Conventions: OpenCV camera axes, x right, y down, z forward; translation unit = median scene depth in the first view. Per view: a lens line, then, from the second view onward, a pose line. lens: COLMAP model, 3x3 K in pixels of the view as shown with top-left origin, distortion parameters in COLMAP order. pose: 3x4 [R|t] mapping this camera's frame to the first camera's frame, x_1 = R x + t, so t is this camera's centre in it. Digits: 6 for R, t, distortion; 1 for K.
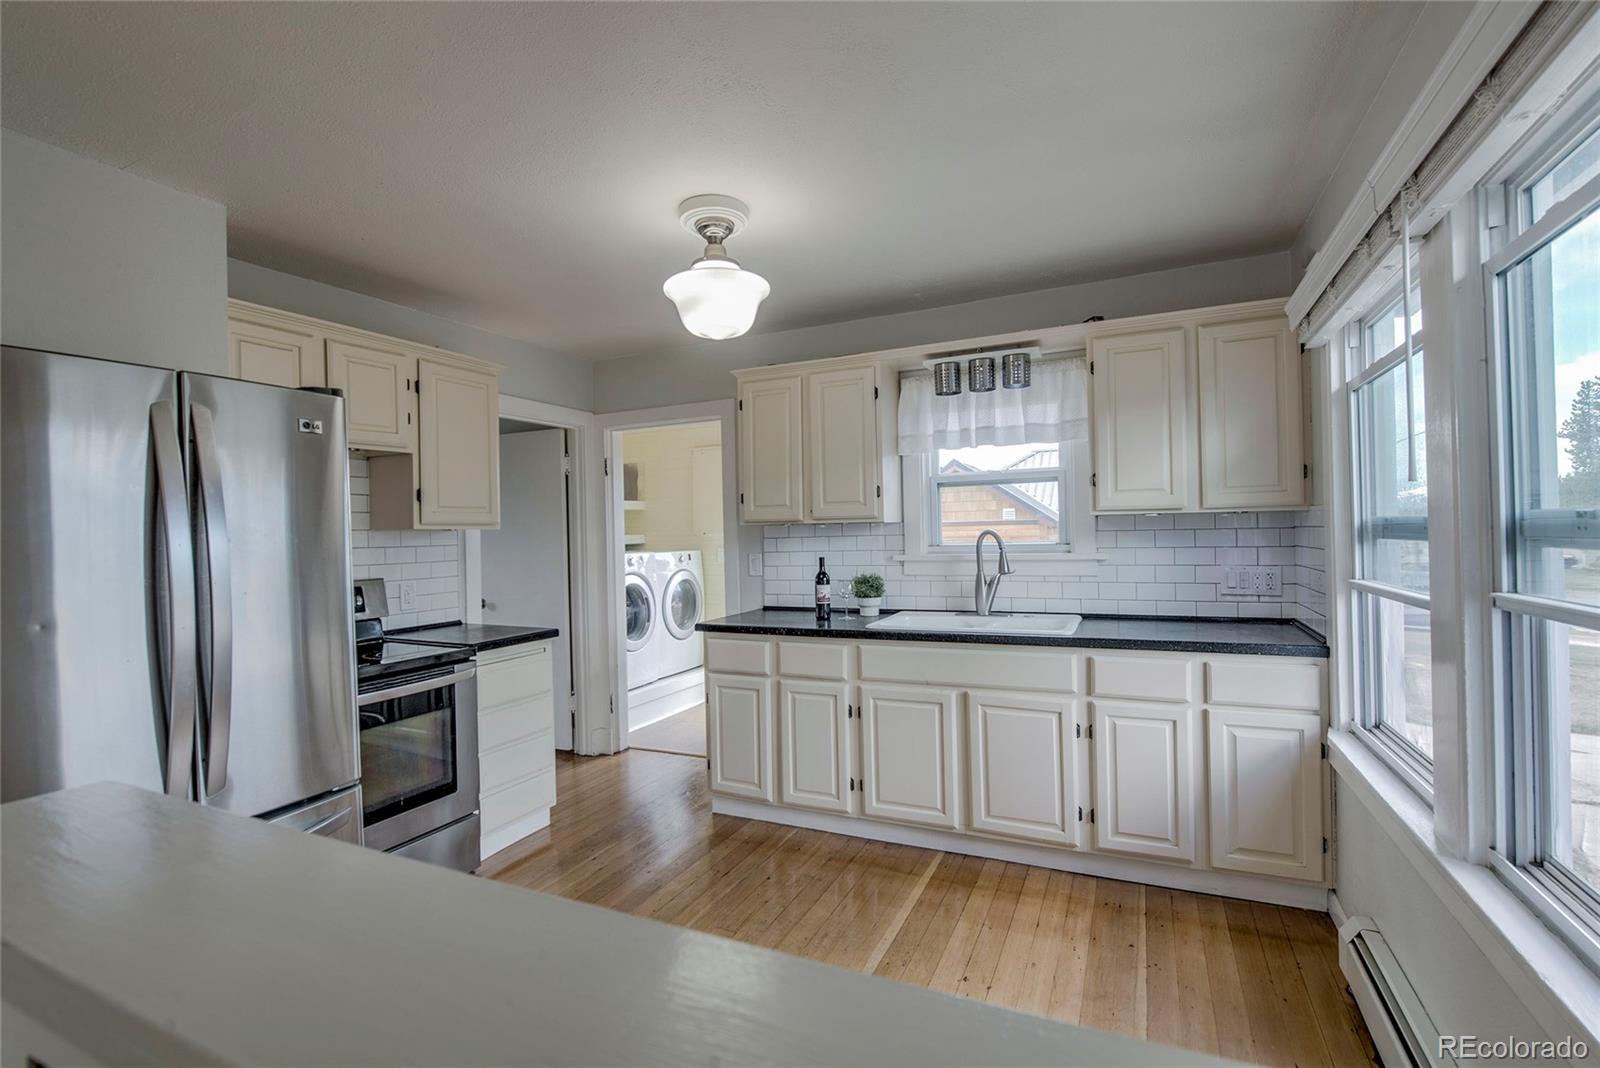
lens RADIAL K [[730.1, 0, 783.1], [0, 730.1, 535.0], [0, 0, 1]] dist [-0.014894, -0.001864]
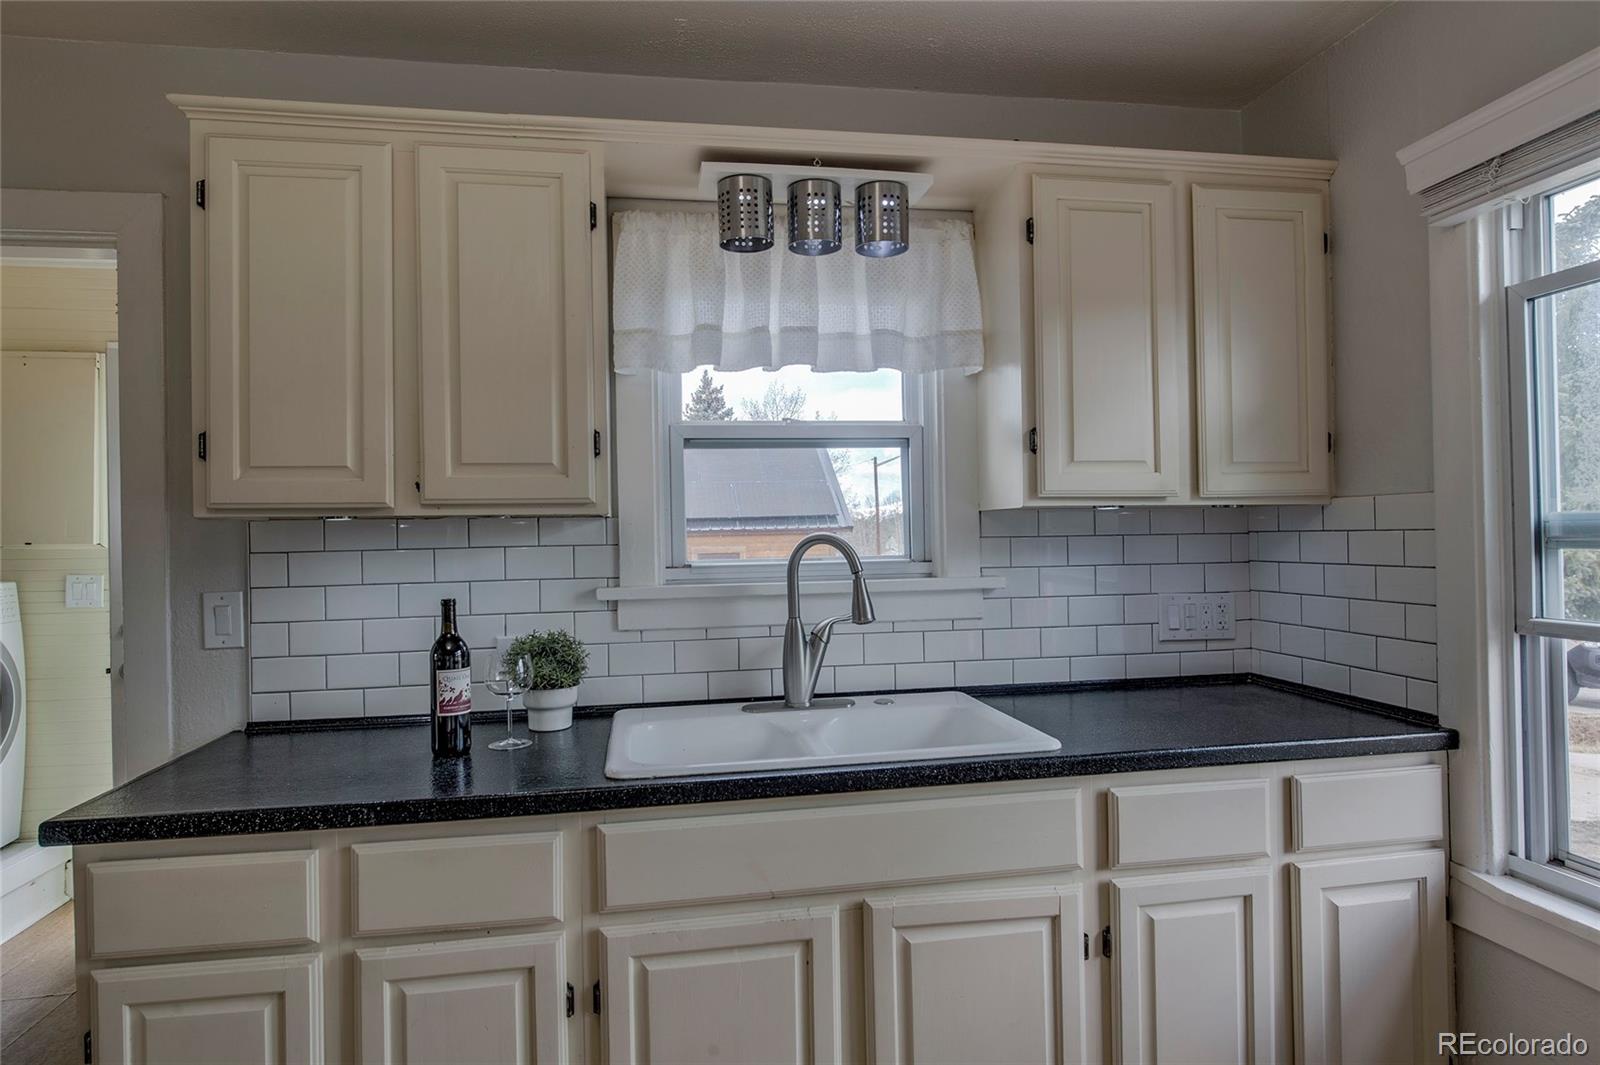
lens RADIAL K [[906.2, 0, 800.1], [0, 906.2, 532.5], [0, 0, 1]] dist [-0.002749, -0.000194]
pose [[0.812820, 0.009417, 0.582439, -0.088080], [0.001094, 0.999843, -0.017692, 0.002964], [-0.582514, 0.015017, 0.812682, 0.522966]]
